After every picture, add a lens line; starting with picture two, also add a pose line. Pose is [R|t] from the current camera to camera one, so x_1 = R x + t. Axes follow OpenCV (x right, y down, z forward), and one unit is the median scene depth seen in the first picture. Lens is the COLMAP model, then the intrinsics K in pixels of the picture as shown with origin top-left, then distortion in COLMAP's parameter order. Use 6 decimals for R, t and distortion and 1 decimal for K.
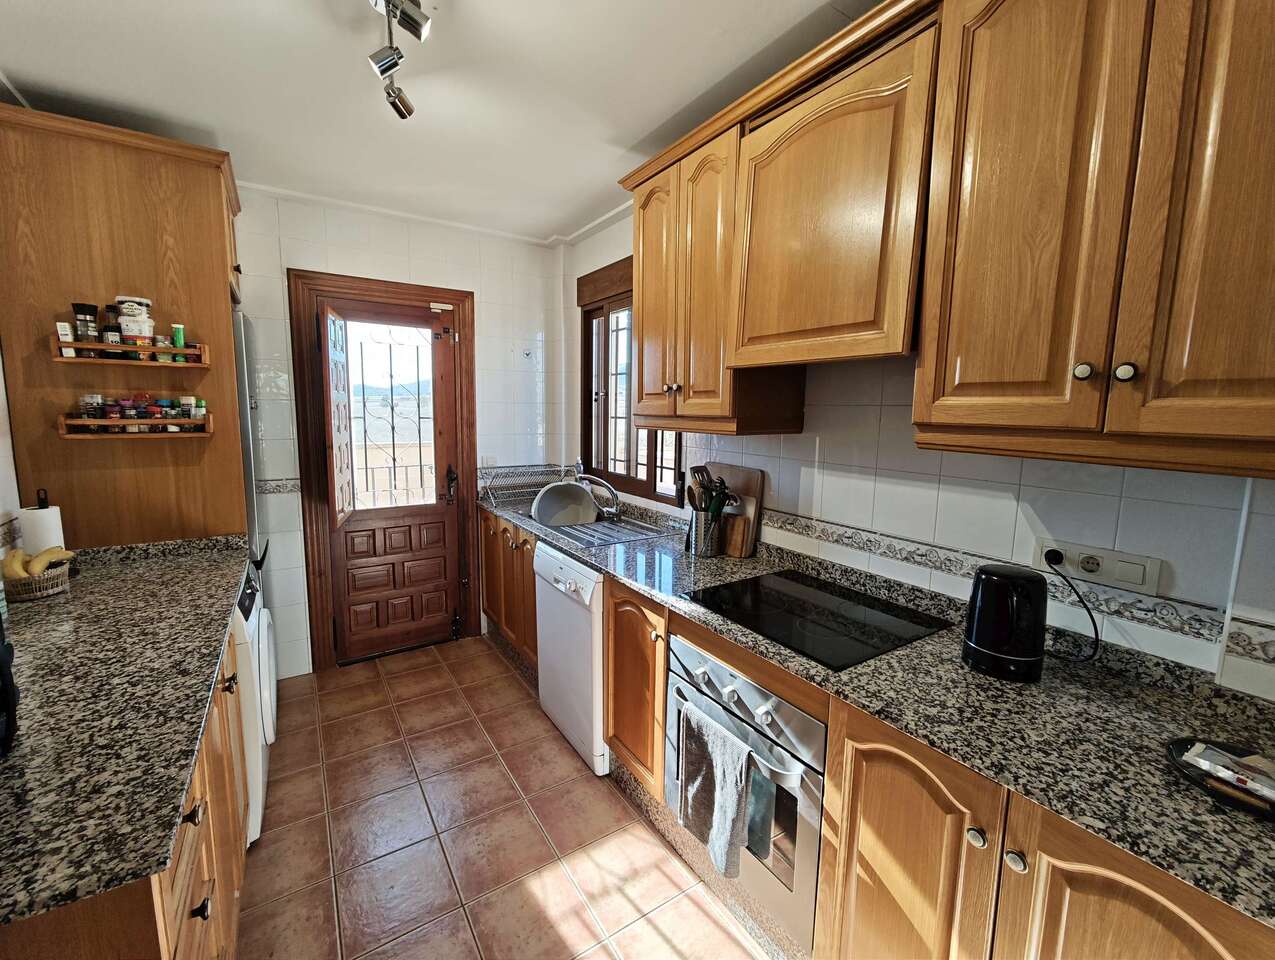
lens RADIAL K [[529.4, 0, 629.2], [0, 529.4, 472.9], [0, 0, 1]] dist [-0.012325, 0.005546]
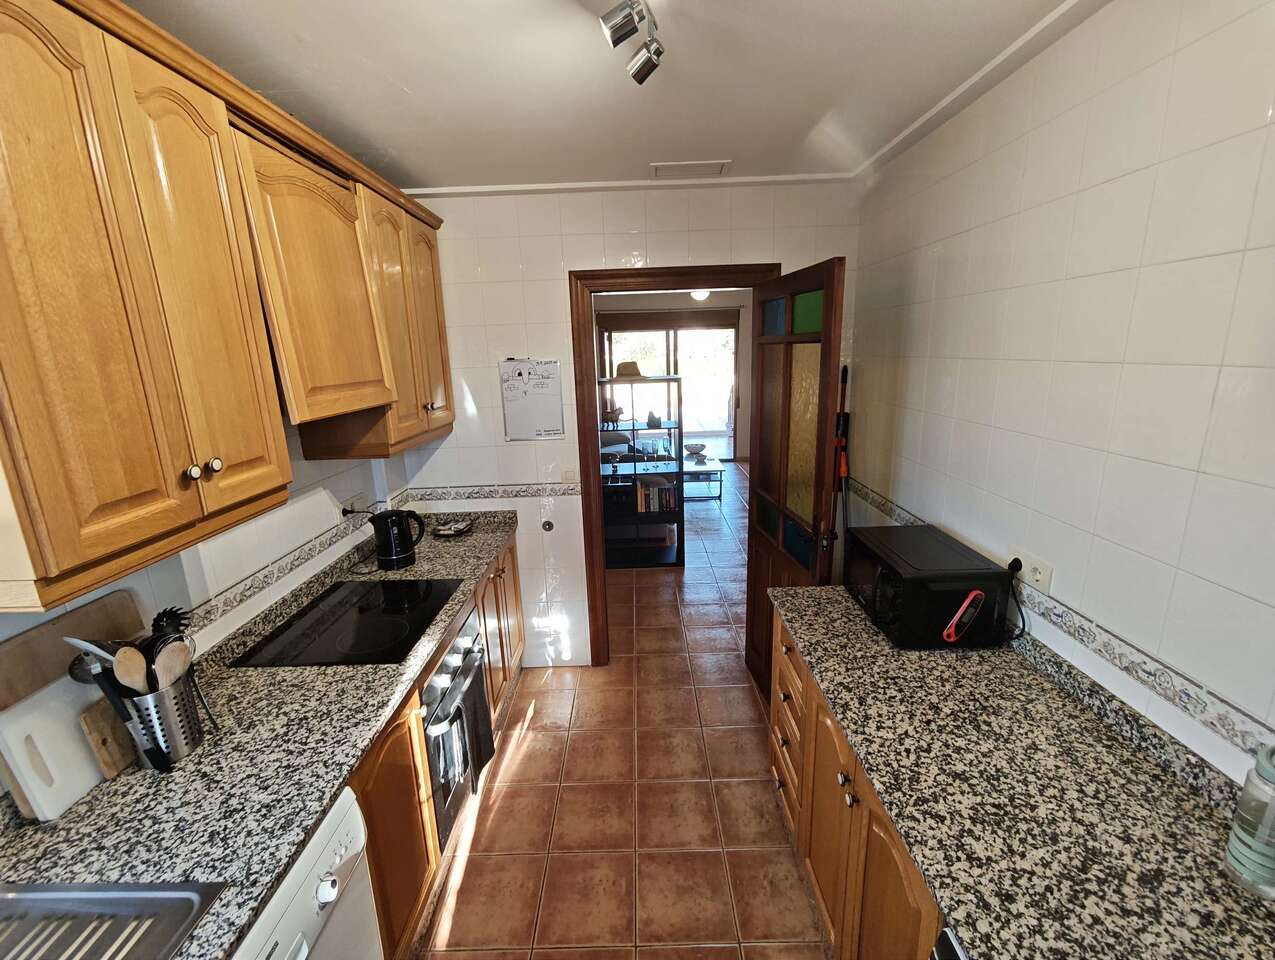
lens RADIAL K [[529.4, 0, 636.4], [0, 529.4, 474.0], [0, 0, 1]] dist [-0.012325, 0.005546]
pose [[-0.843651, -0.107604, 0.525998, -0.625134], [0.089425, 0.937862, 0.335289, -0.313139], [-0.529392, 0.329905, -0.781606, 1.235855]]
